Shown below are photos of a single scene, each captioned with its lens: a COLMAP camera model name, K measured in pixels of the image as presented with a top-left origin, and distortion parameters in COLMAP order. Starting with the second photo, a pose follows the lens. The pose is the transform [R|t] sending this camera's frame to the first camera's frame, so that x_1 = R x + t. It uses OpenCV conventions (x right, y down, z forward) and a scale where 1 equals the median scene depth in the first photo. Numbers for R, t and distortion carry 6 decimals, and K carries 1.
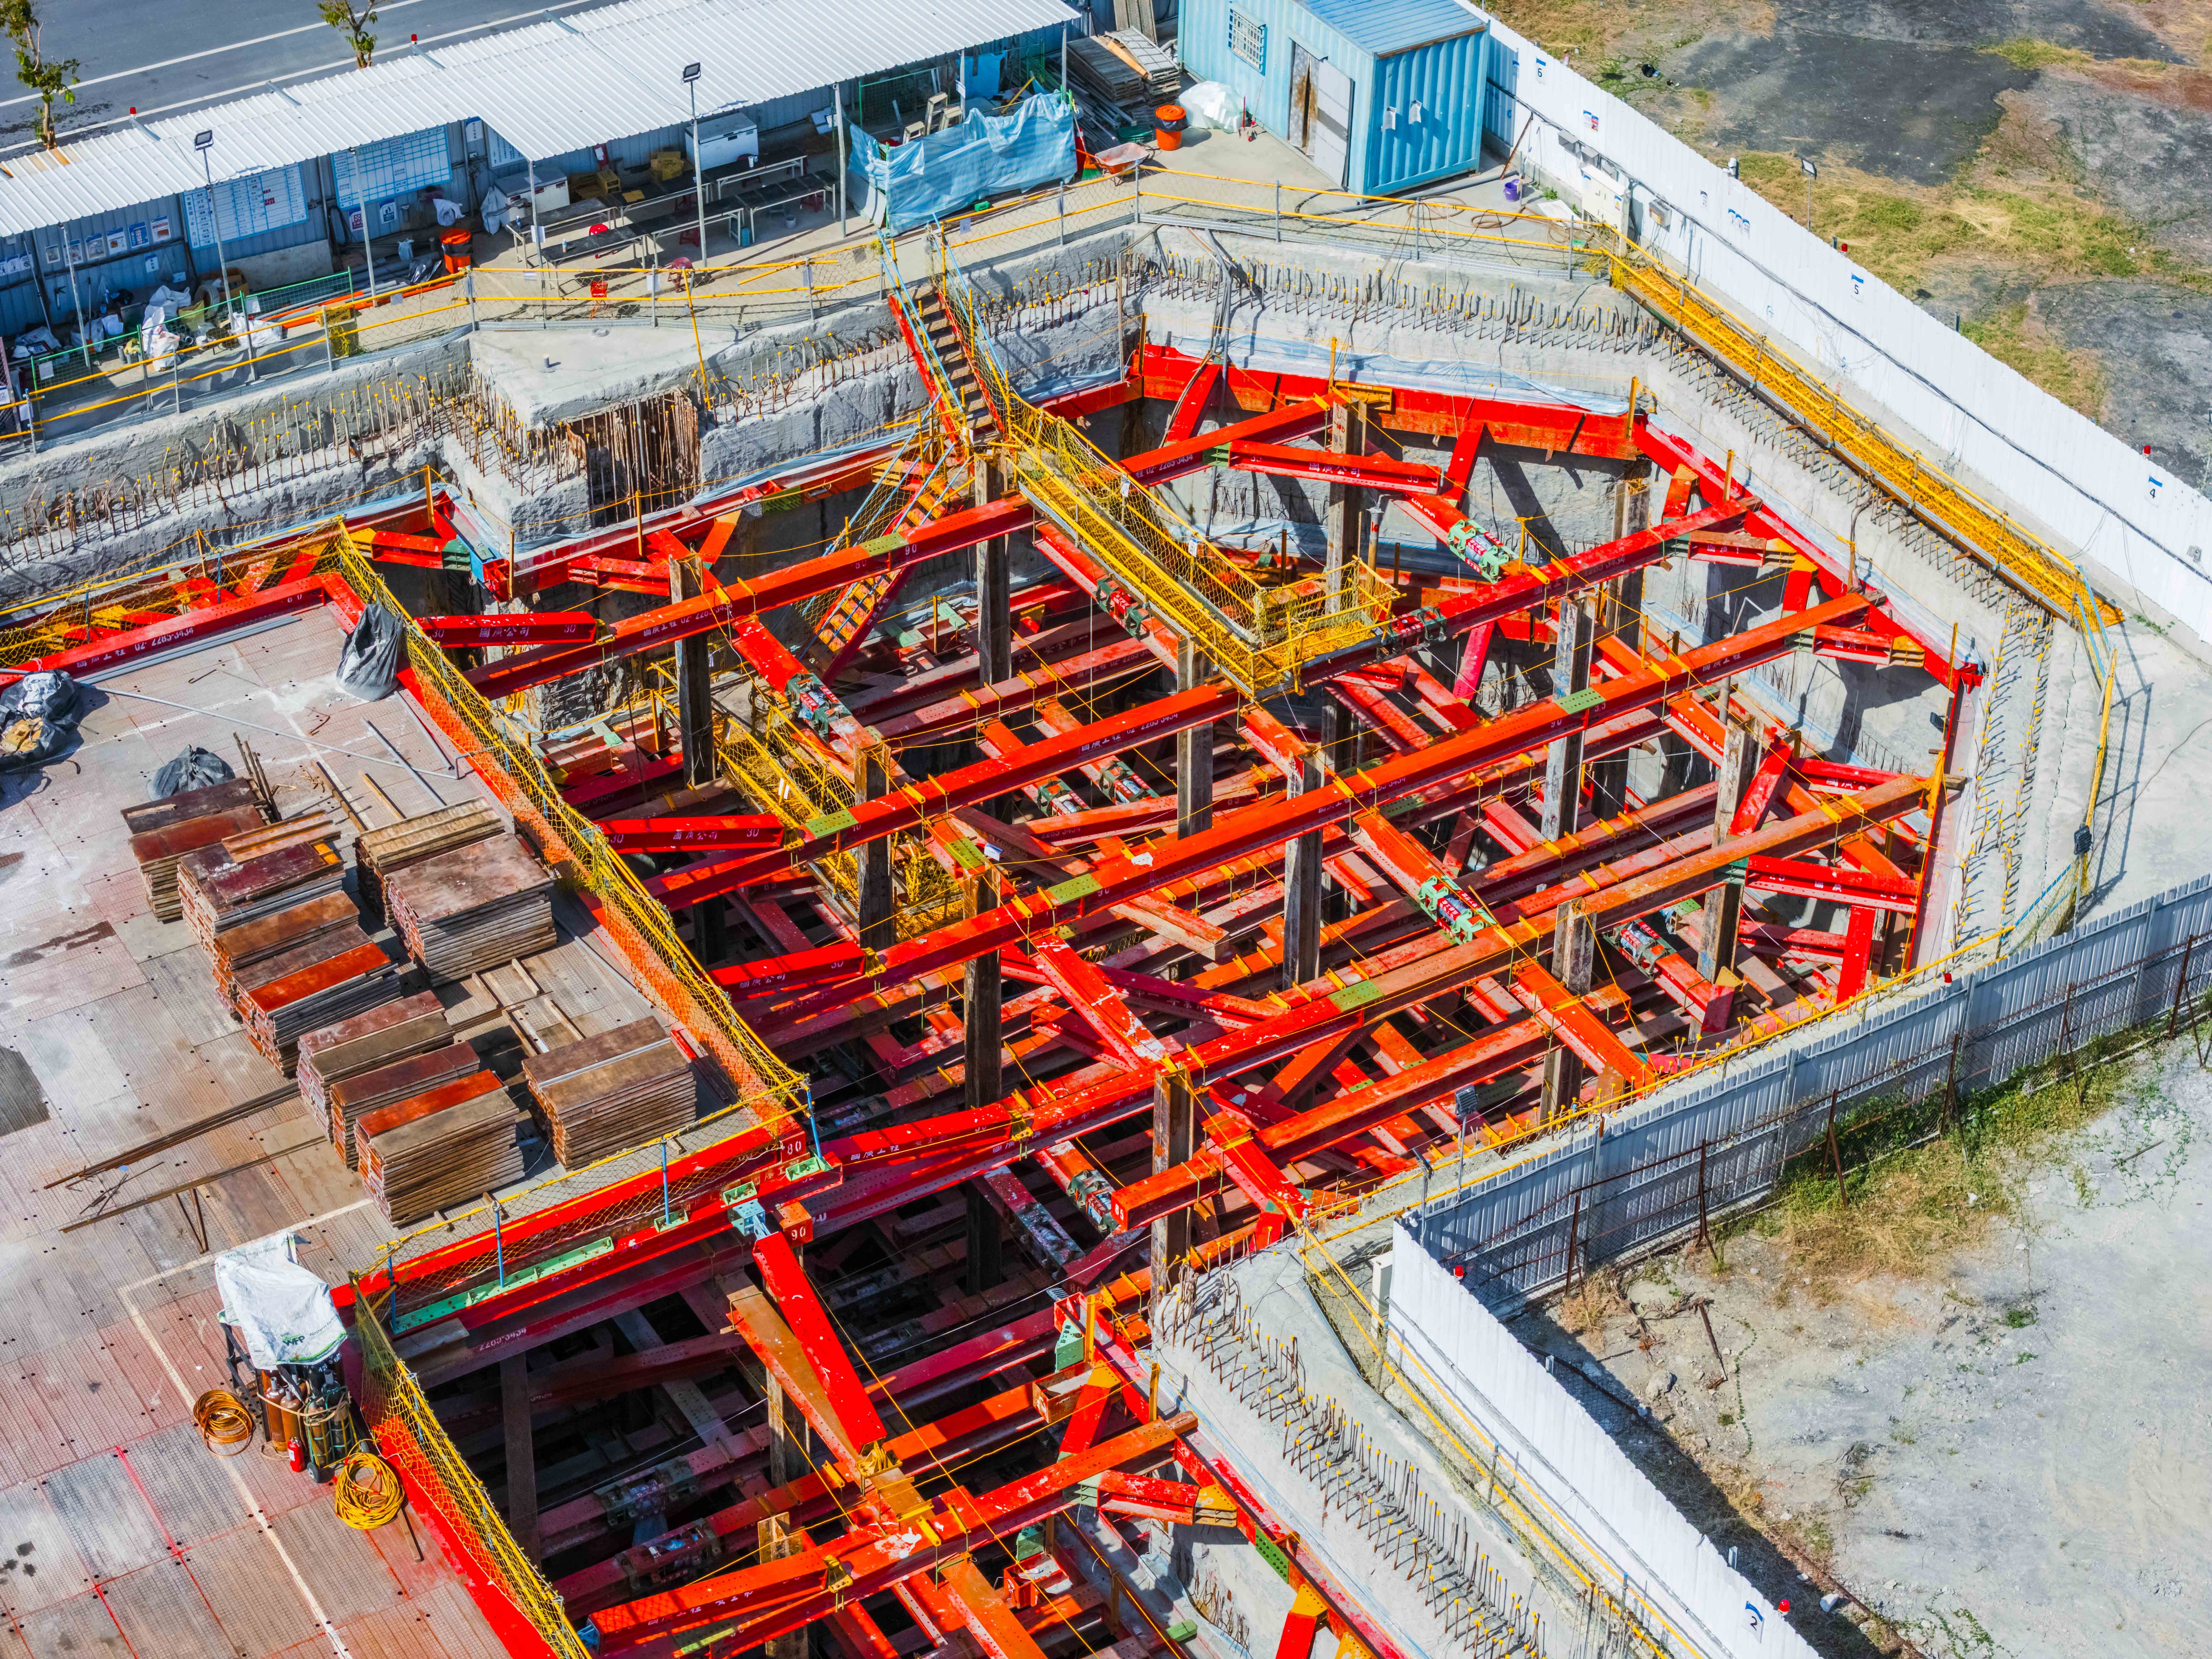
lens RADIAL K [[4356.3, 0, 1106.0], [0, 4356.3, 829.5], [0, 0, 1]] dist [-0.006974, 0.107910]
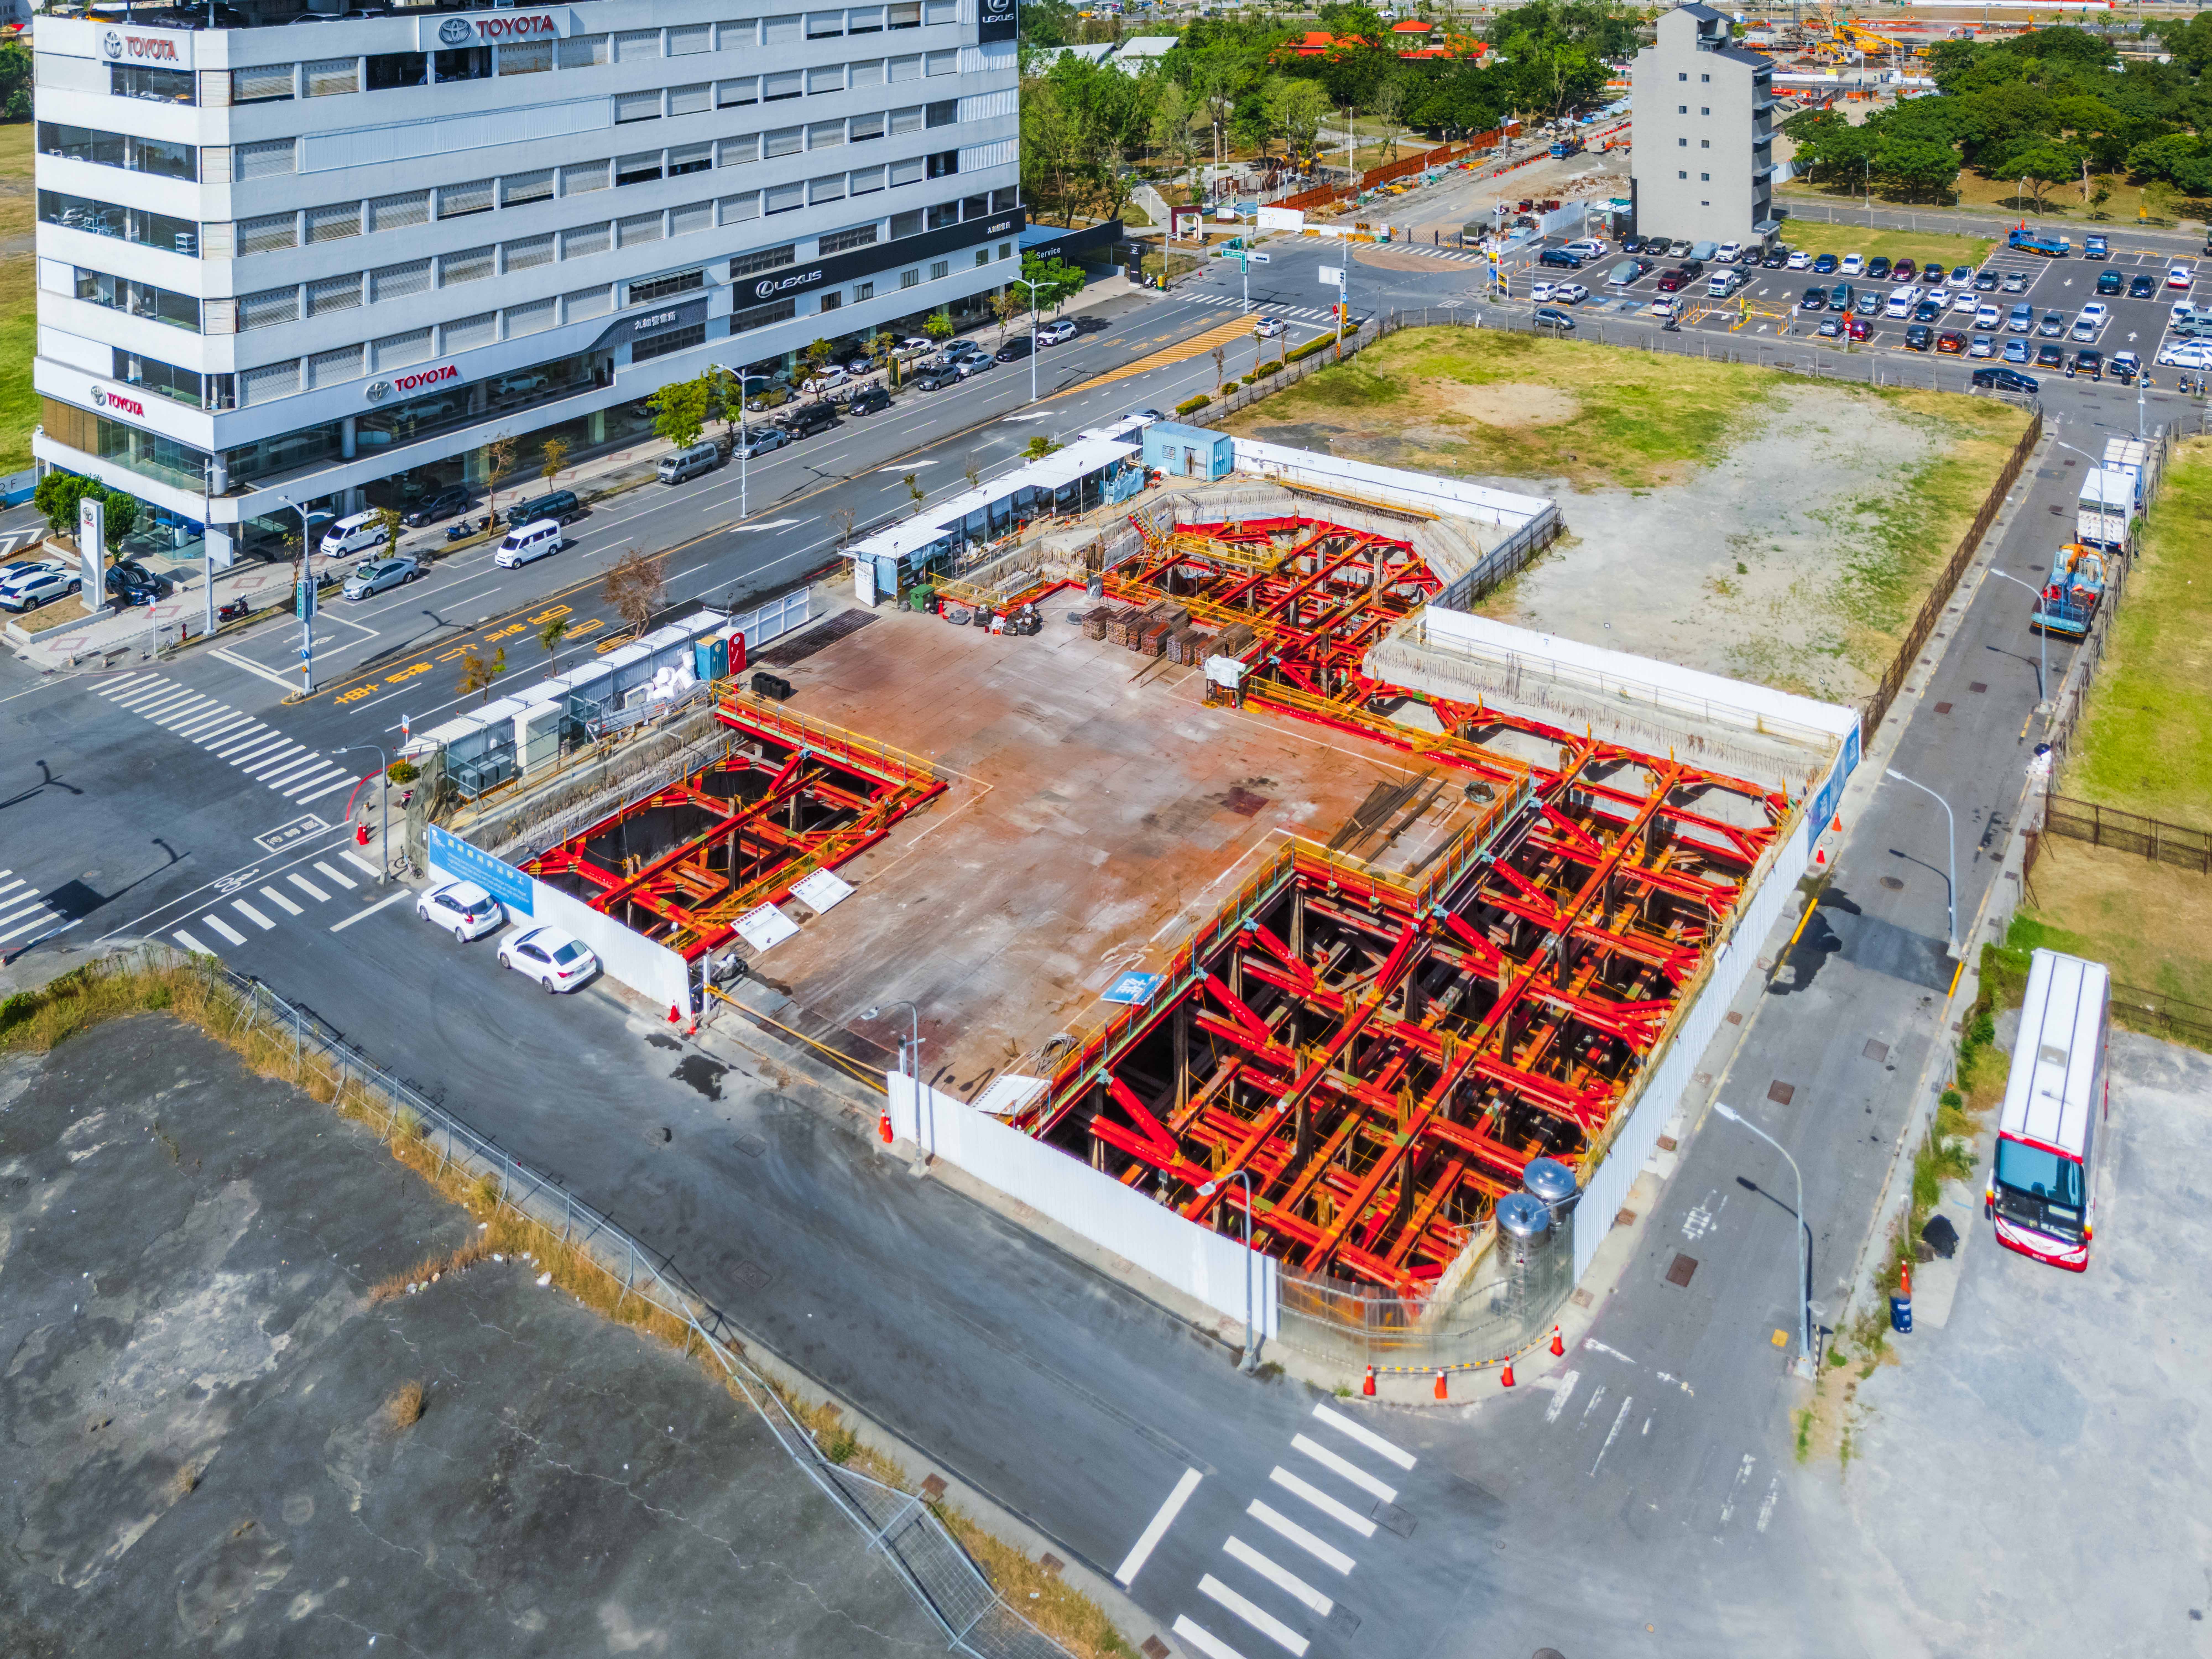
lens RADIAL K [[1447.4, 0, 1106.0], [0, 1447.4, 829.5], [0, 0, 1]] dist [0.021283, 0.001946]
pose [[0.920229, -0.230884, 0.316023, -0.564020], [0.252873, 0.967039, -0.029831, 0.195946], [-0.298719, 0.107365, 0.948282, -0.243041]]
